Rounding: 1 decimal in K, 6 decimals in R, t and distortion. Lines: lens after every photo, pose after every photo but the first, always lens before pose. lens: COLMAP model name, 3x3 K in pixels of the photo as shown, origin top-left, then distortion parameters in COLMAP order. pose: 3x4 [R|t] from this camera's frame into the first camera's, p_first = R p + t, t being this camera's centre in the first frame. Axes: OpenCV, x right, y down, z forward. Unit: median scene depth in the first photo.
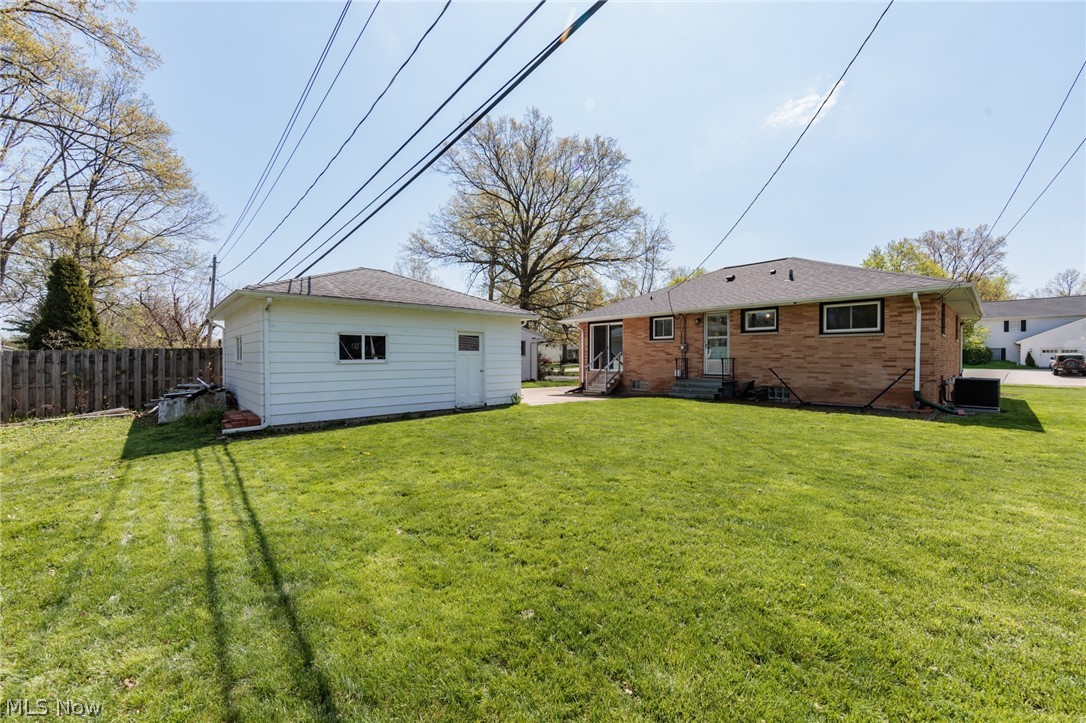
lens RADIAL K [[424.2, 0, 546.0], [0, 424.2, 366.0], [0, 0, 1]] dist [-0.000331, -0.000205]
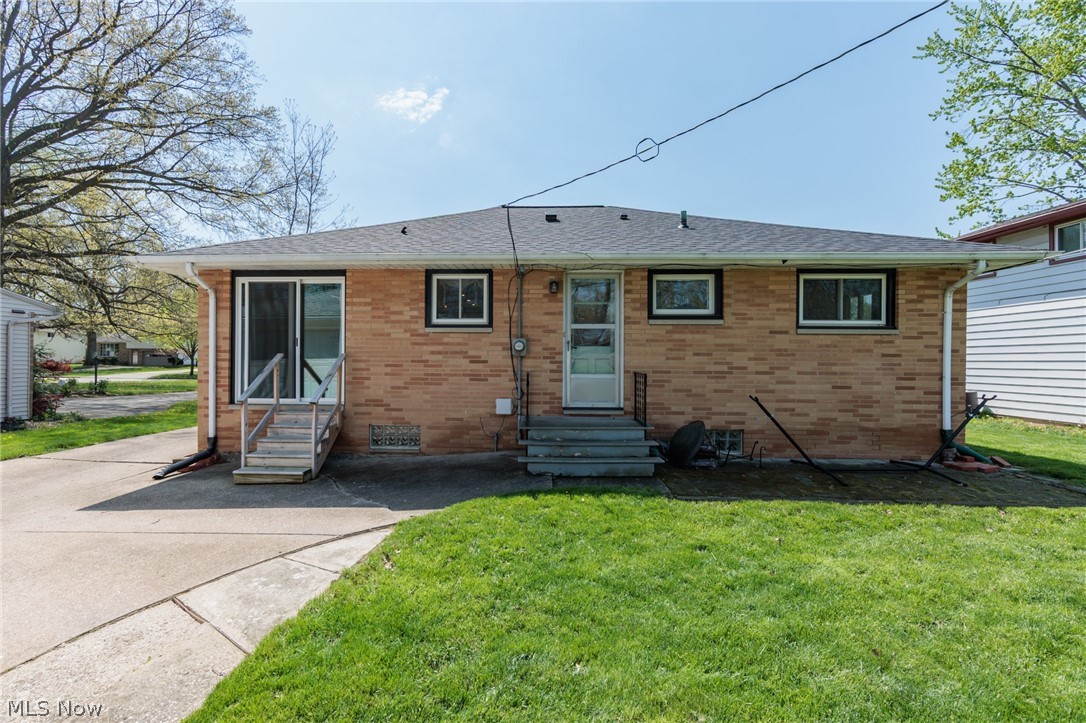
lens RADIAL K [[506.3, 0, 543.0], [0, 506.3, 361.5], [0, 0, 1]] dist [-0.001403, -0.000548]
pose [[0.714666, -0.000705, 0.699466, -0.016791], [0.006937, 0.999957, -0.006080, -0.025394], [-0.699432, 0.009197, 0.714640, 0.623141]]
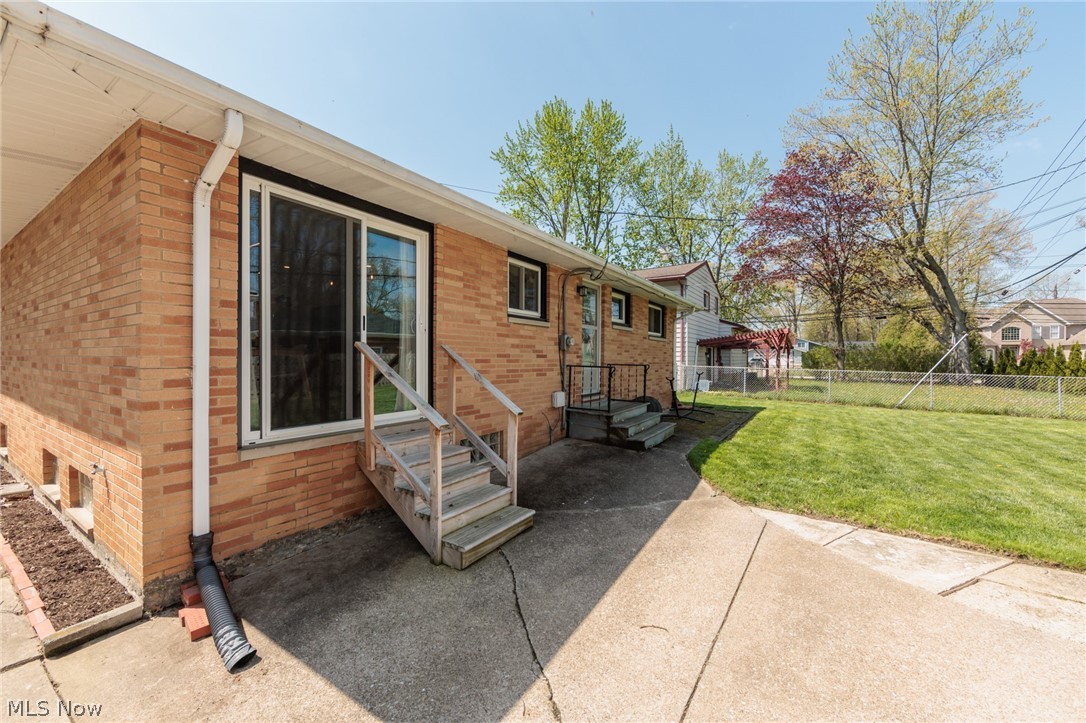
lens RADIAL K [[431.2, 0, 546.4], [0, 431.2, 359.3], [0, 0, 1]] dist [-0.001787, -0.000233]
pose [[-0.265144, -0.004939, 0.964196, -0.120408], [0.011568, 0.999899, 0.008303, -0.029305], [-0.964139, 0.013355, -0.265060, 1.157036]]
